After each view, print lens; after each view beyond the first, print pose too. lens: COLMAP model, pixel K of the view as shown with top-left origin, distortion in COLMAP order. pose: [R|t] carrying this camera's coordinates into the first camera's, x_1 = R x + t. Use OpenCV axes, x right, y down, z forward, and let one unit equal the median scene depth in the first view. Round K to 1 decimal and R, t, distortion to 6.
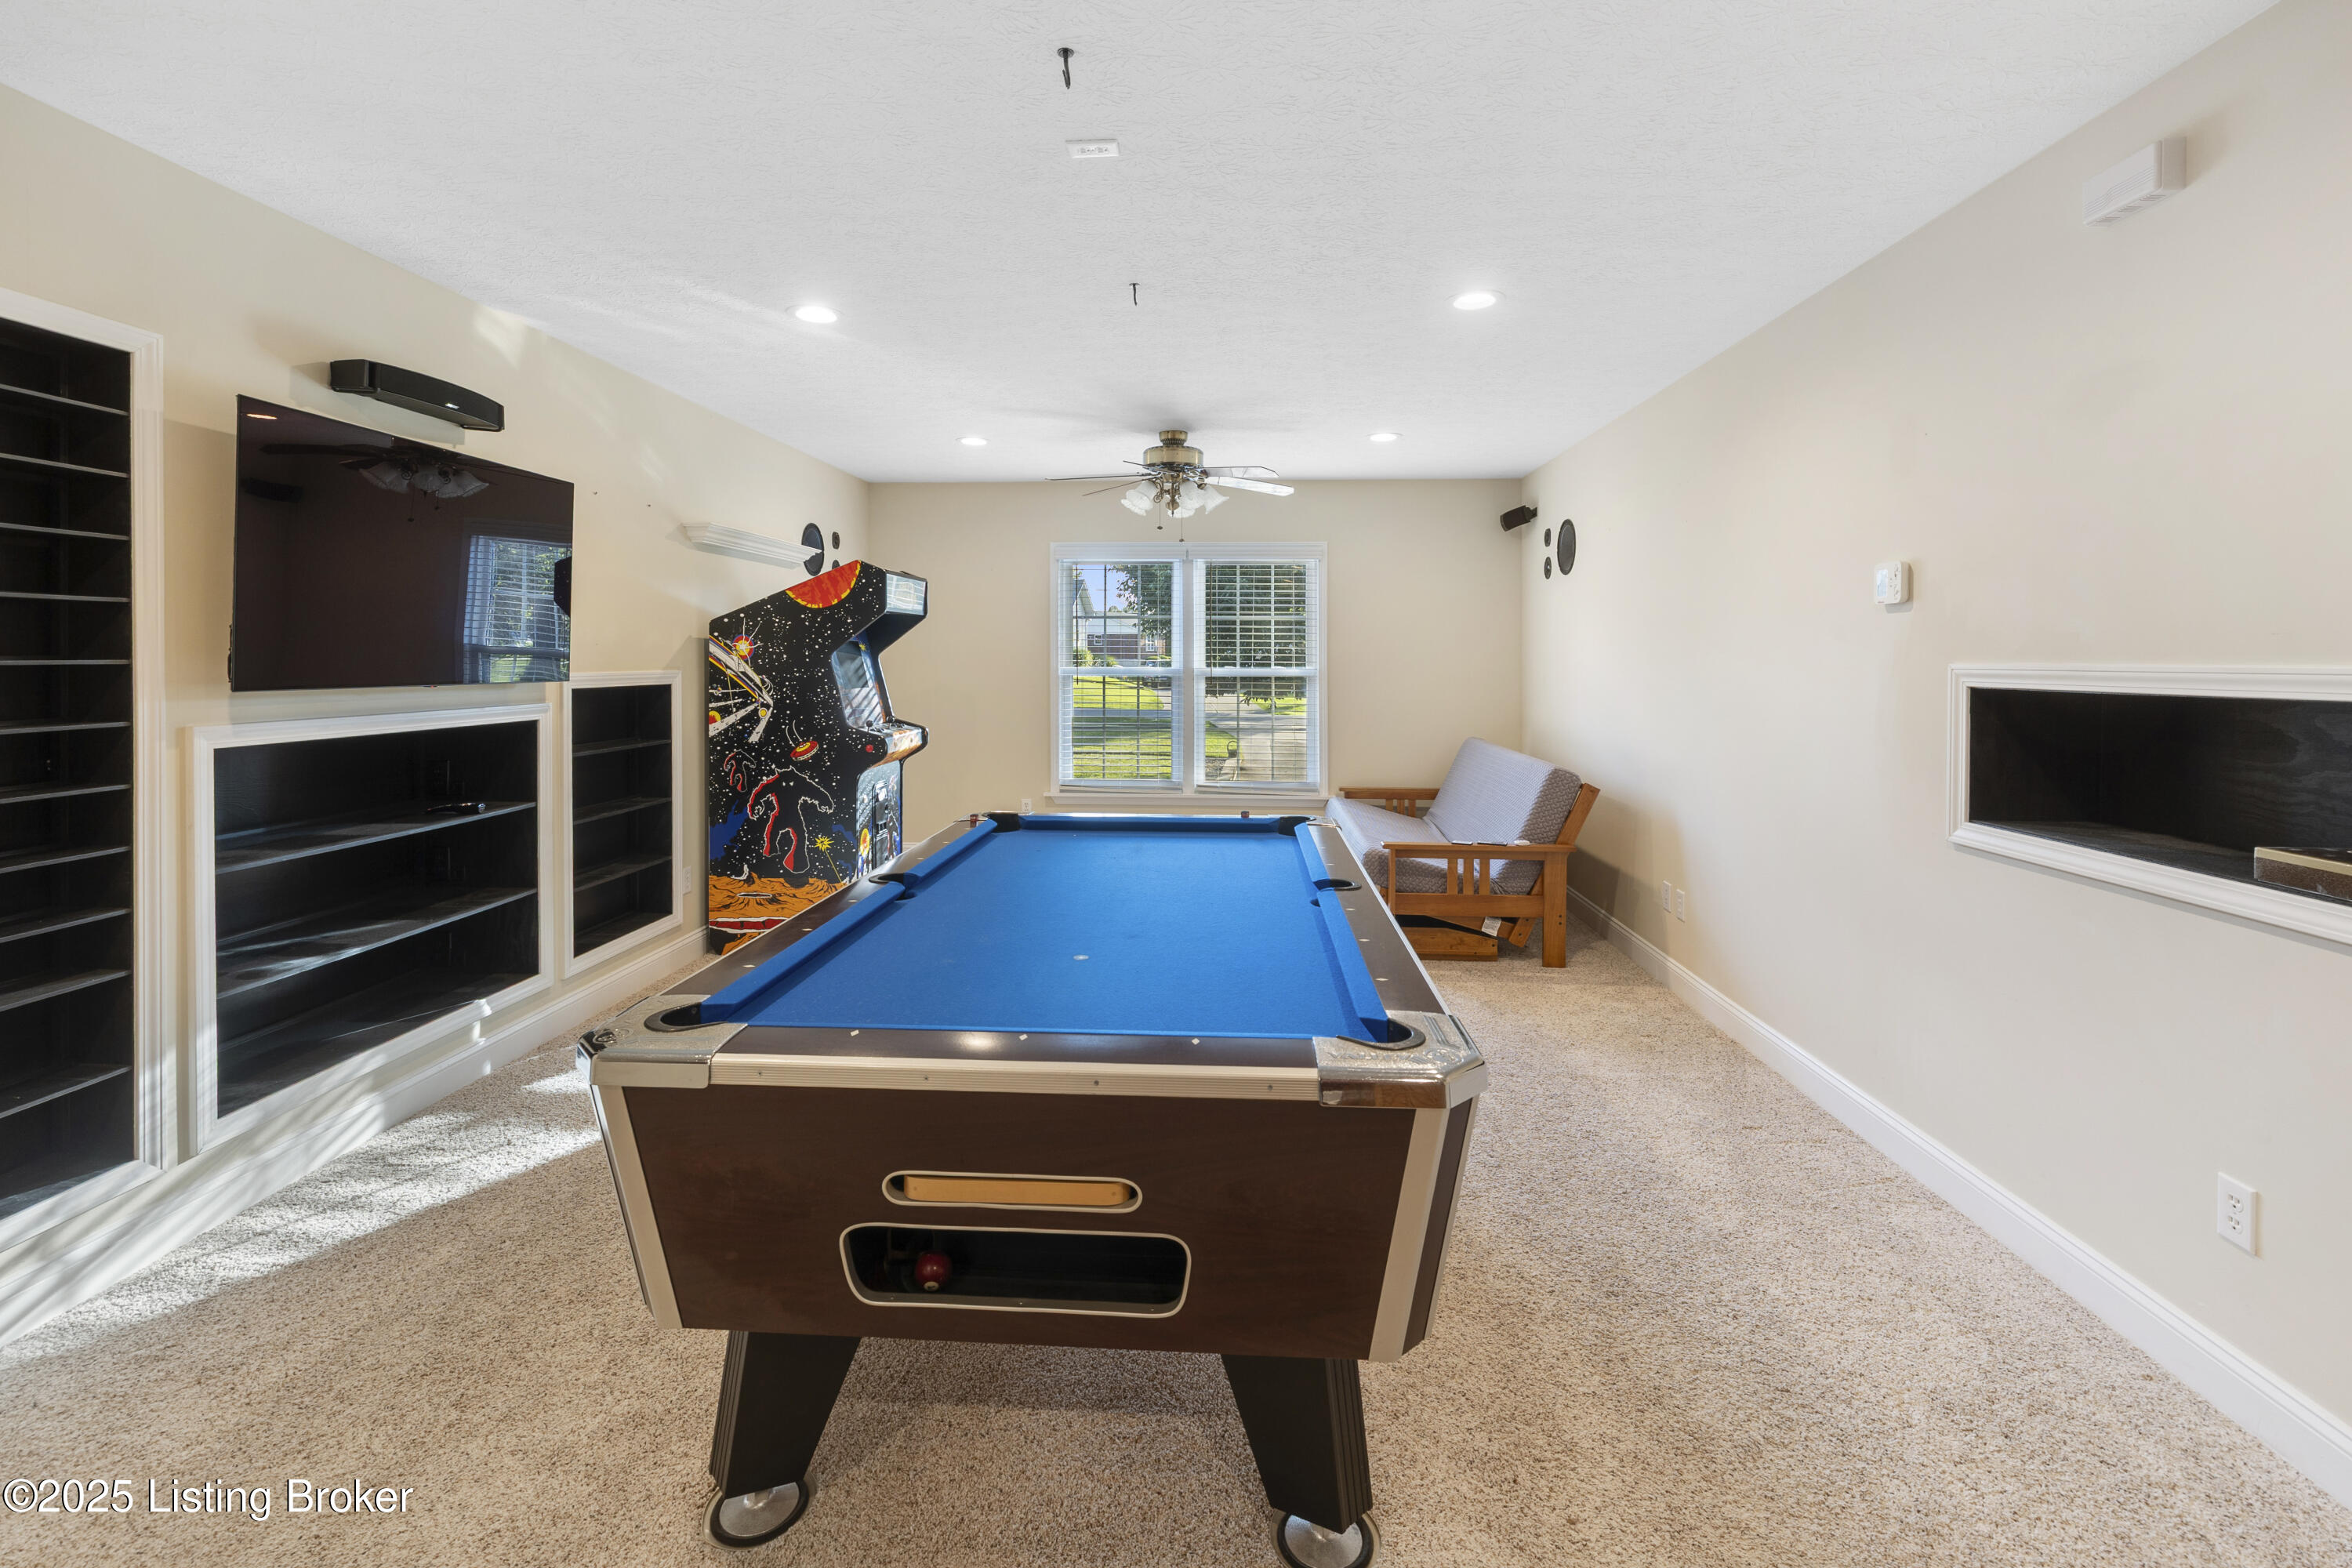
lens RADIAL K [[1031.5, 0, 1179.8], [0, 1031.5, 669.3], [0, 0, 1]] dist [0.000460, 0.000621]
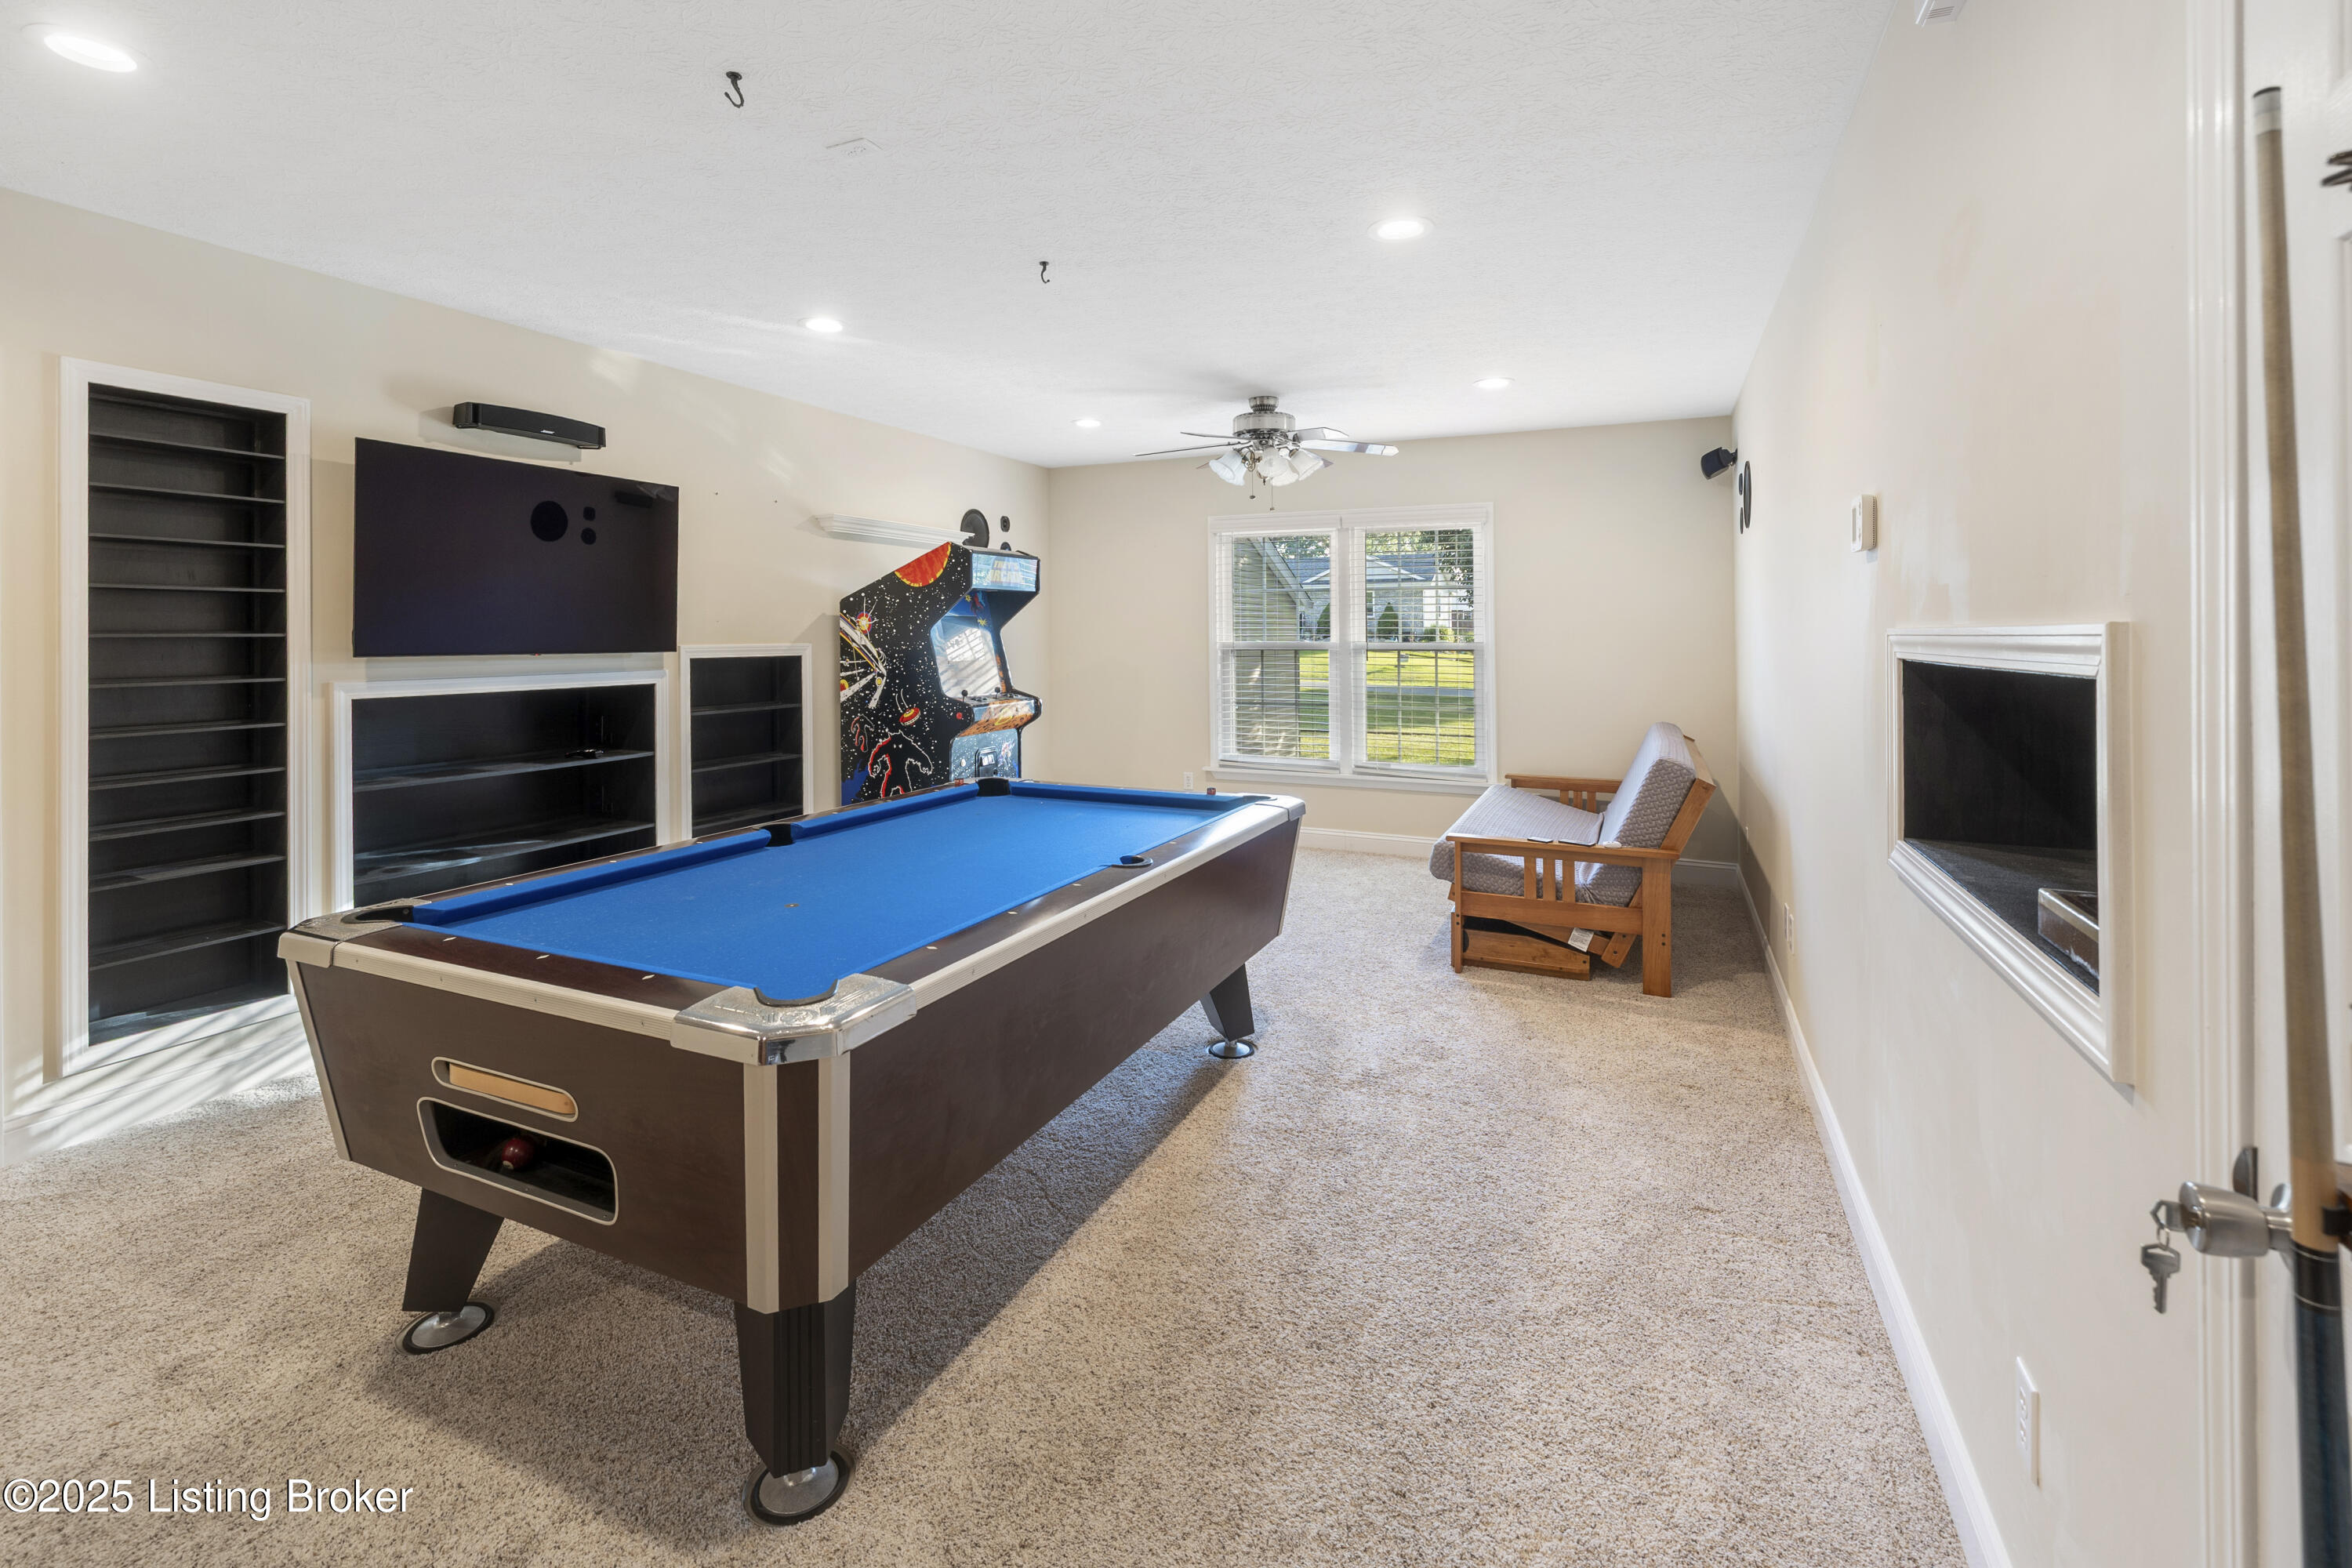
lens RADIAL K [[1053.8, 0, 1176.7], [0, 1053.8, 635.3], [0, 0, 1]] dist [0.001001, 0.000548]
pose [[0.931673, -0.004324, -0.363271, 0.310516], [0.000461, 0.999942, -0.010722, 0.004438], [0.363297, 0.009822, 0.931622, 0.054878]]
